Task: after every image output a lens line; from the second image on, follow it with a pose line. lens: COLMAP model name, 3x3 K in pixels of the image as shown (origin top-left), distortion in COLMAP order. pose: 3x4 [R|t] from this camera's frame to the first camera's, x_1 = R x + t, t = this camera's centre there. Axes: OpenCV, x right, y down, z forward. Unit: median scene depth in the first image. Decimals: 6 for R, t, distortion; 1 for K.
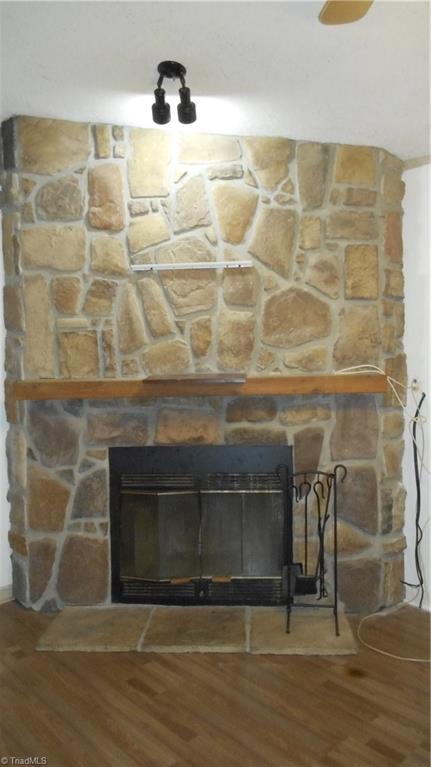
lens RADIAL K [[570.7, 0, 224.1], [0, 570.7, 384.5], [0, 0, 1]] dist [-0.025404, 0.000134]
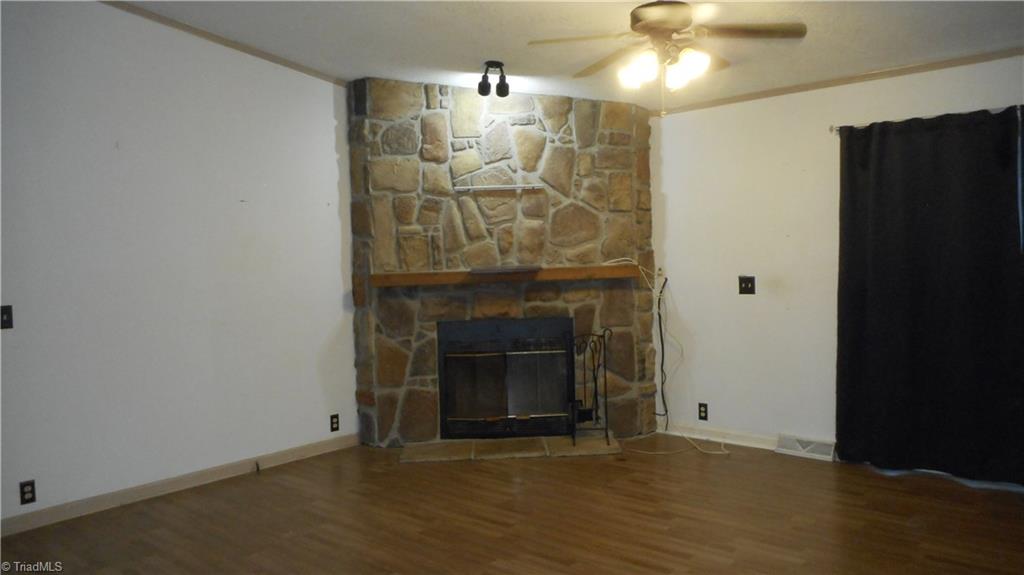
lens RADIAL K [[773.6, 0, 512.0], [0, 773.6, 287.5], [0, 0, 1]] dist [0.016467, -0.002408]
pose [[0.995863, -0.015994, 0.089450, -0.194219], [0.016261, 0.999865, -0.002260, 0.036425], [-0.089401, 0.003706, 0.995989, -0.853306]]
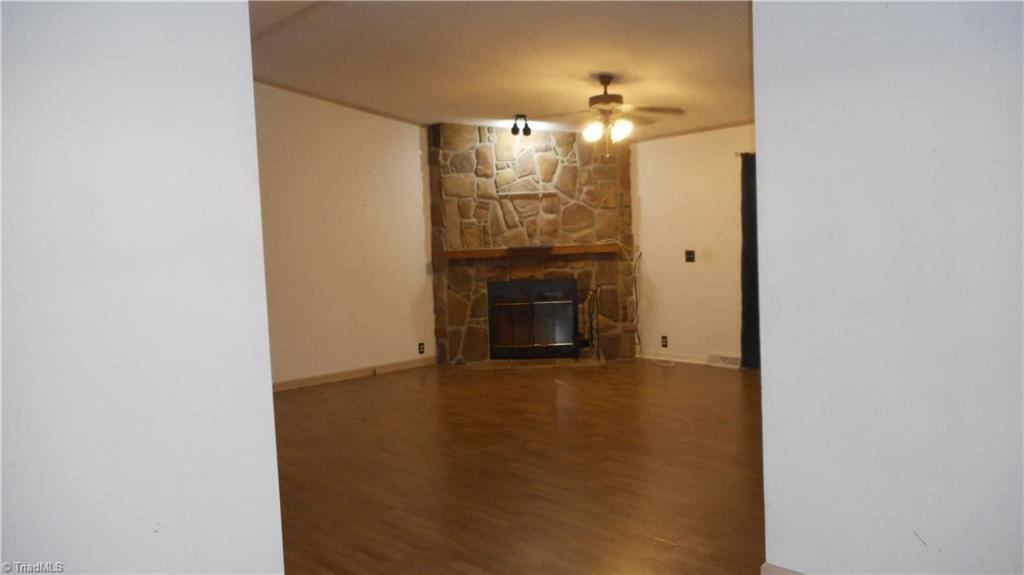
lens RADIAL K [[773.6, 0, 512.0], [0, 773.6, 287.5], [0, 0, 1]] dist [0.016467, -0.002408]
pose [[0.999791, -0.020265, -0.002777, -0.109849], [0.020297, 0.999723, 0.011937, 0.099063], [0.002534, -0.011991, 0.999925, -1.811813]]
